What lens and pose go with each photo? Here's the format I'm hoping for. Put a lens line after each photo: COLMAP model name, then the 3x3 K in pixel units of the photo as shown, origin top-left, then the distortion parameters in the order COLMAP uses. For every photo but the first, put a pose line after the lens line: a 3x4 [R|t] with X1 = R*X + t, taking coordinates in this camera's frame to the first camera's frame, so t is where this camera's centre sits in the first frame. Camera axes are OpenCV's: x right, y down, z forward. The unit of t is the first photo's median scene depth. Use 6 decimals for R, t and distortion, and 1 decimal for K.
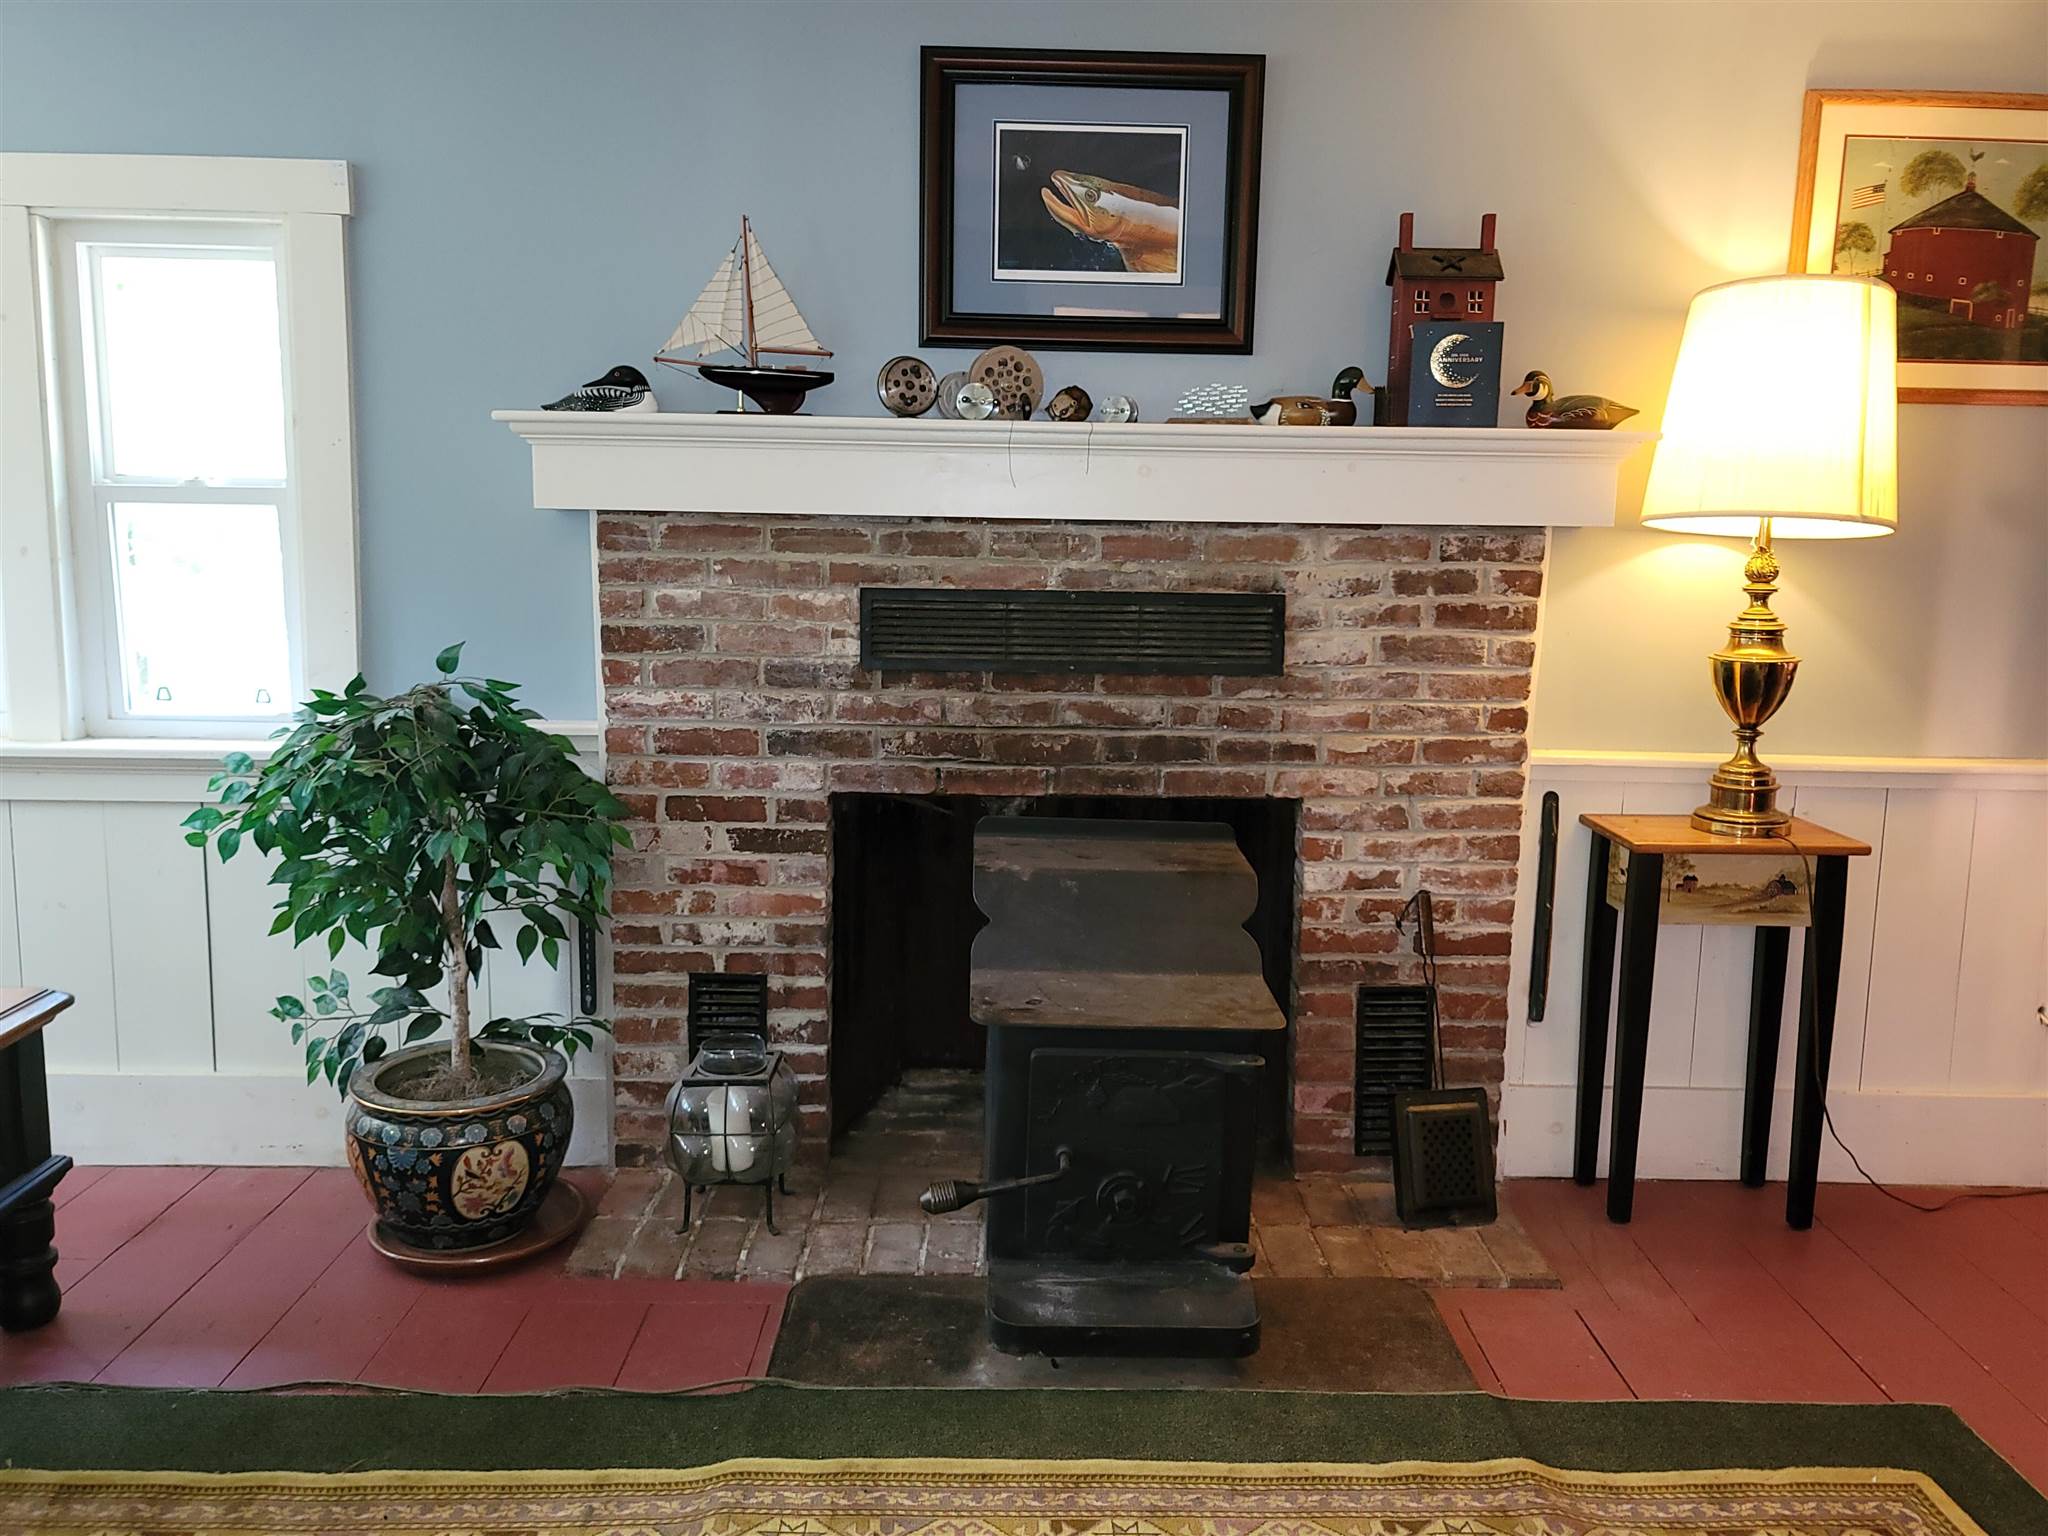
lens RADIAL K [[1582.1, 0, 1029.8], [0, 1582.1, 774.1], [0, 0, 1]] dist [0.038007, -0.005714]
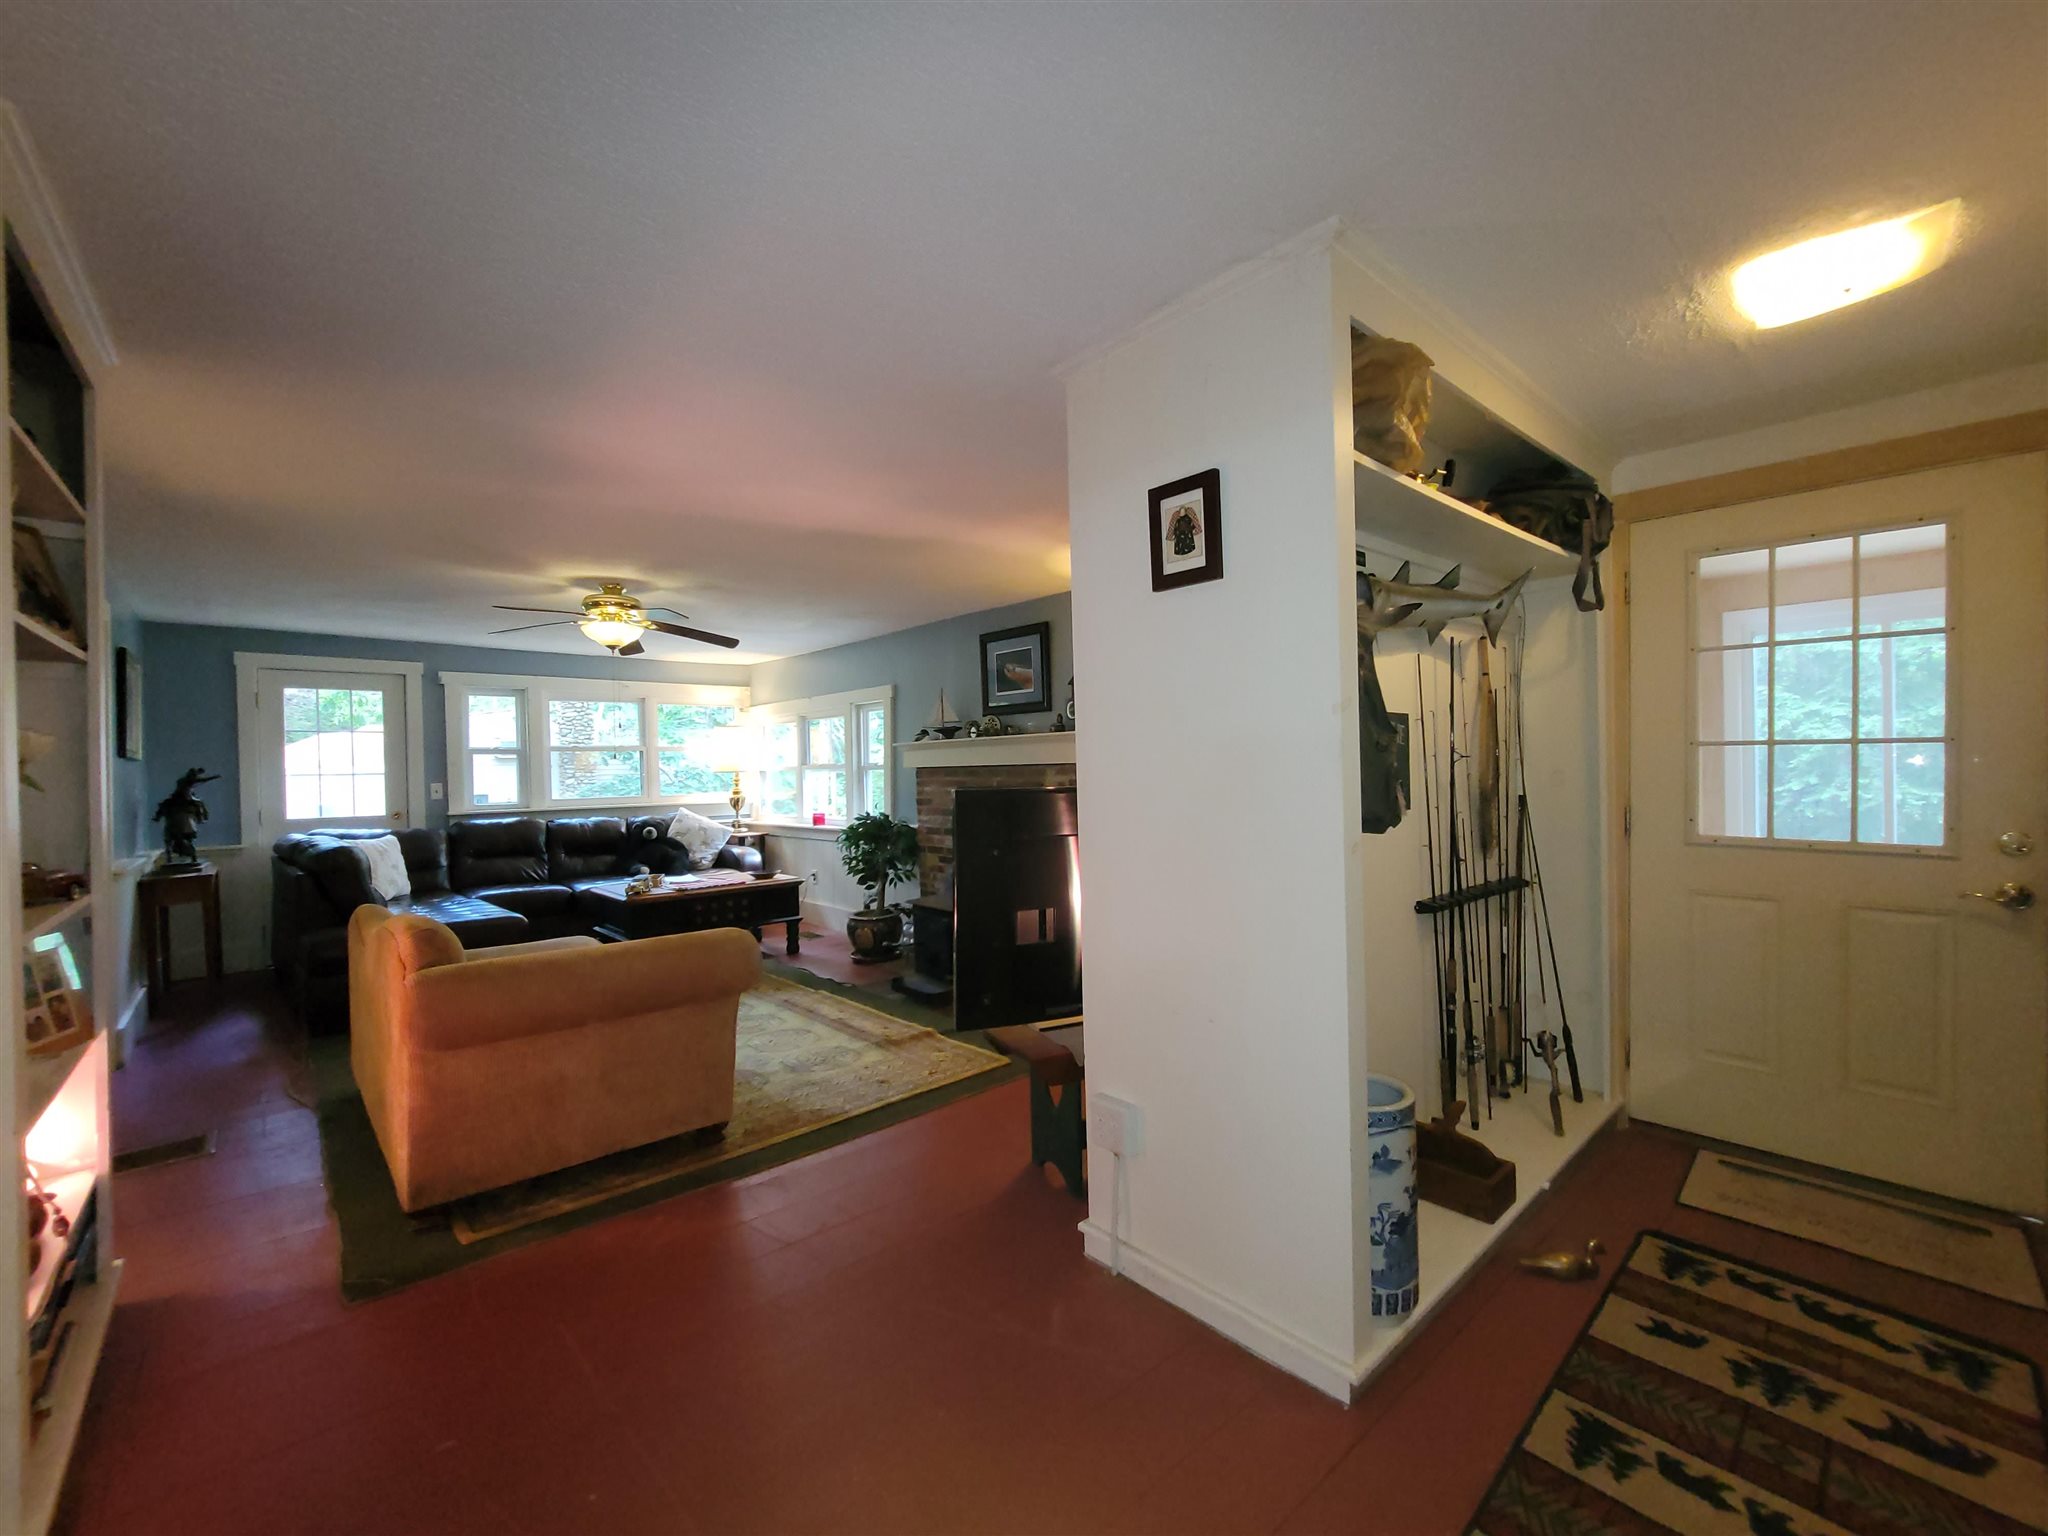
lens RADIAL K [[843.3, 0, 1018.7], [0, 843.3, 774.4], [0, 0, 1]] dist [-0.005503, 0.002170]
pose [[0.646520, -0.025819, -0.762460, 1.375516], [-0.095263, 0.988872, -0.114264, 0.053501], [0.756926, 0.146508, 0.636866, -0.079747]]
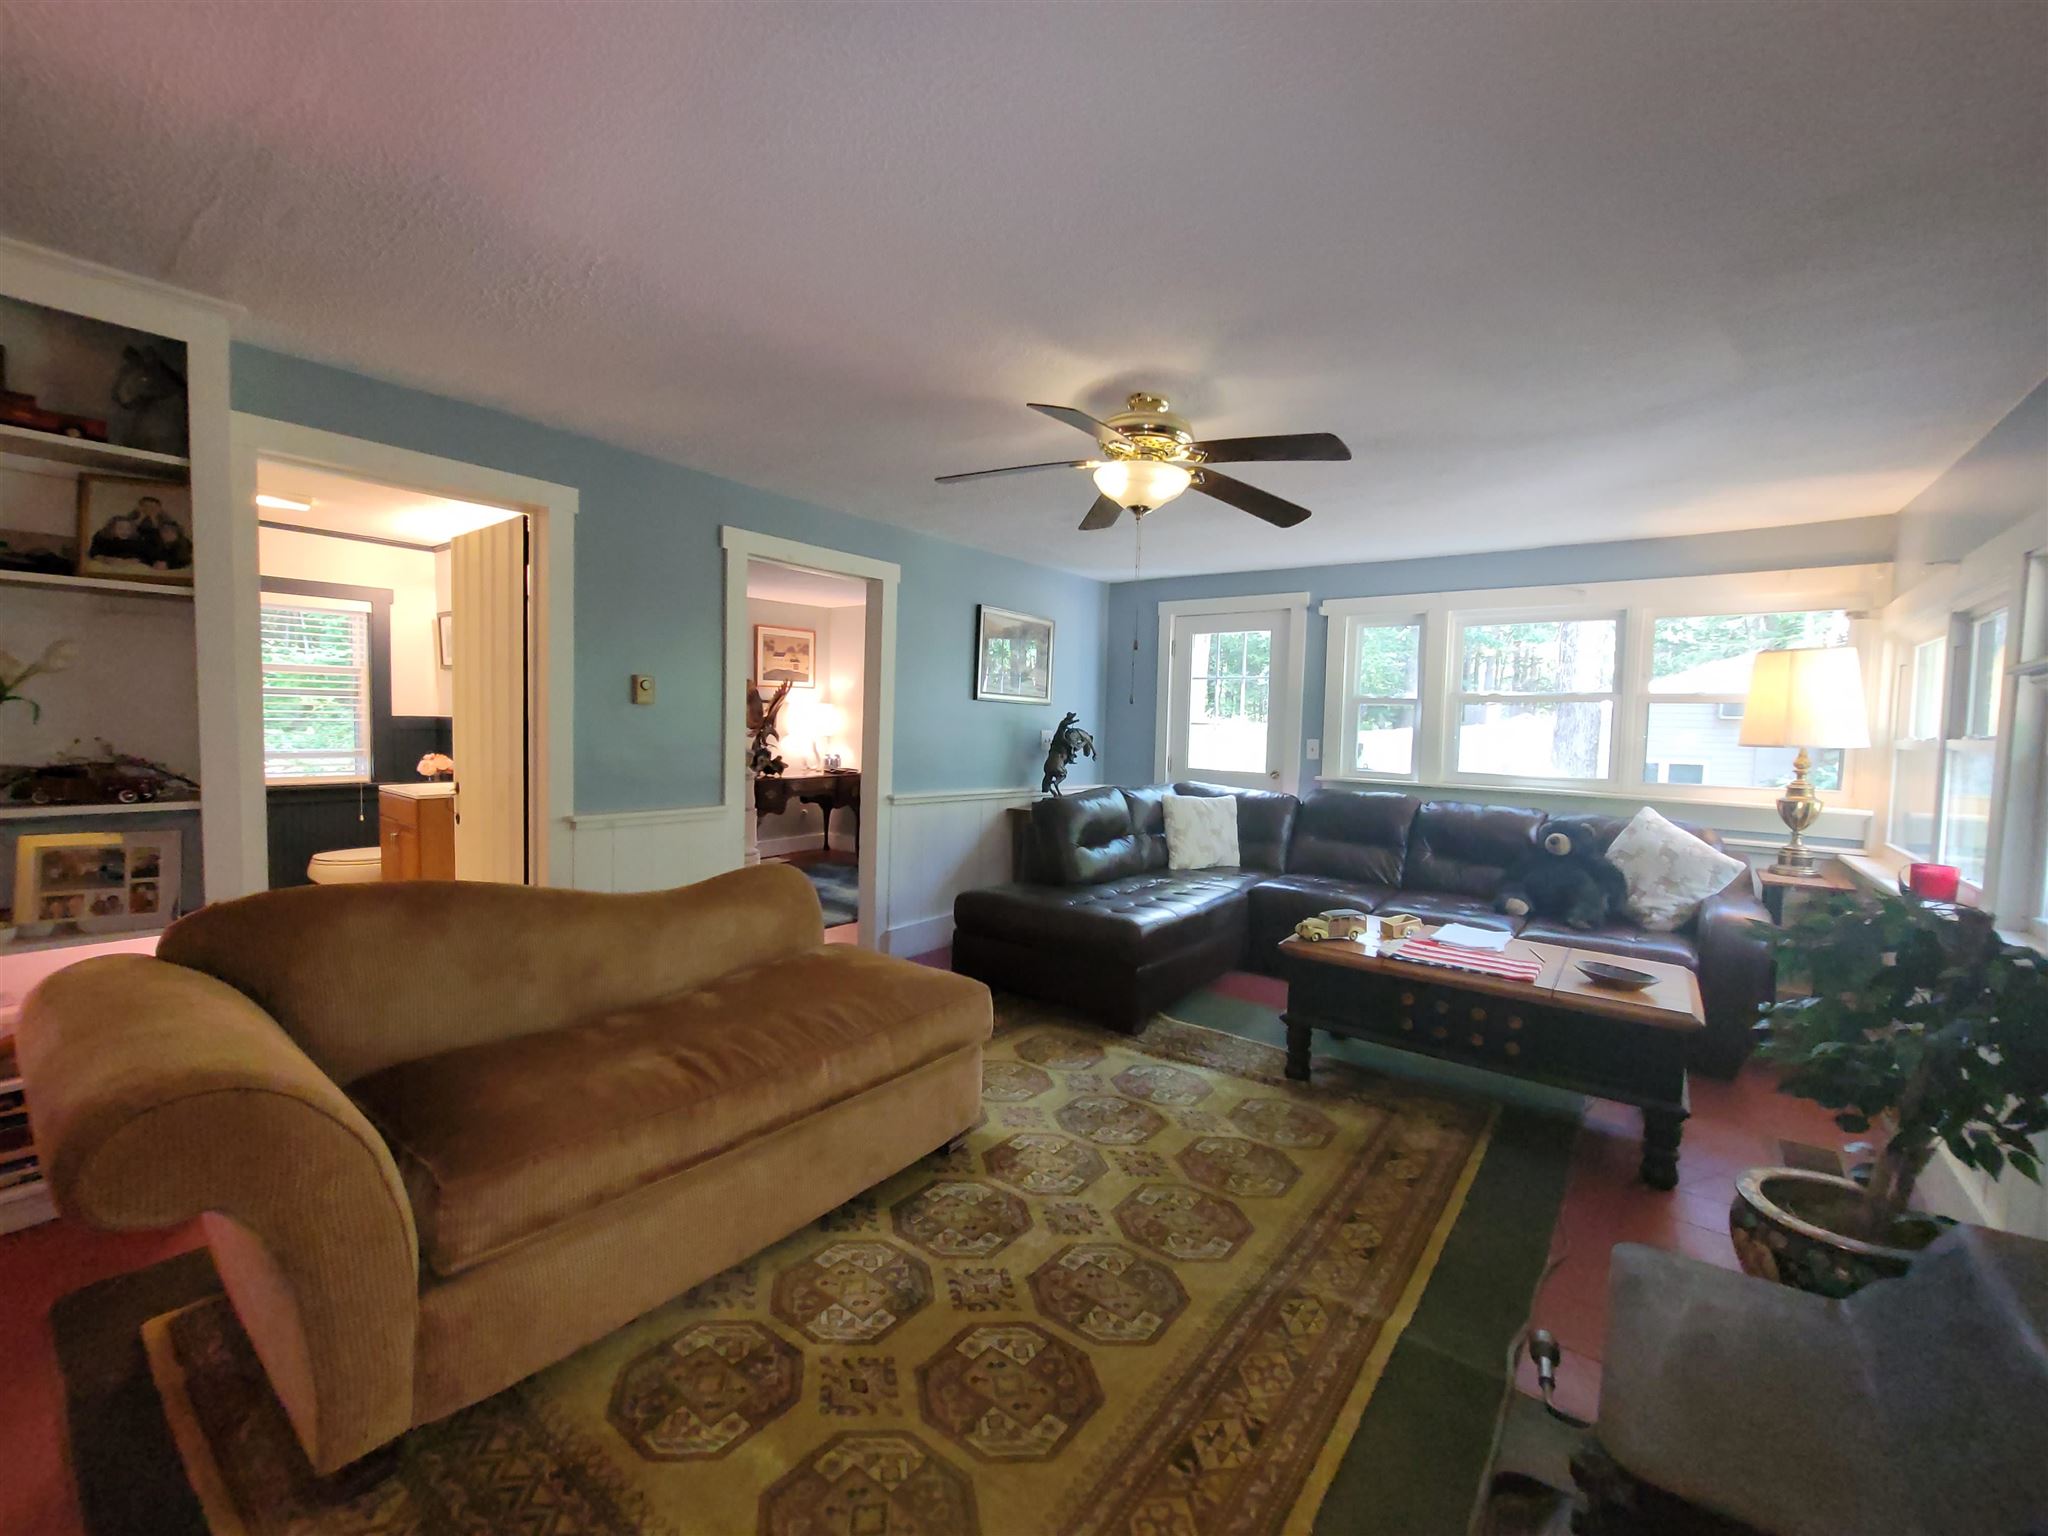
lens RADIAL K [[843.3, 0, 1013.5], [0, 843.3, 763.4], [0, 0, 1]] dist [-0.005503, 0.002170]
pose [[-0.635346, -0.001384, -0.772227, 0.526801], [-0.170186, 0.975663, 0.138270, -0.116261], [0.753241, 0.219272, -0.620119, 0.797648]]
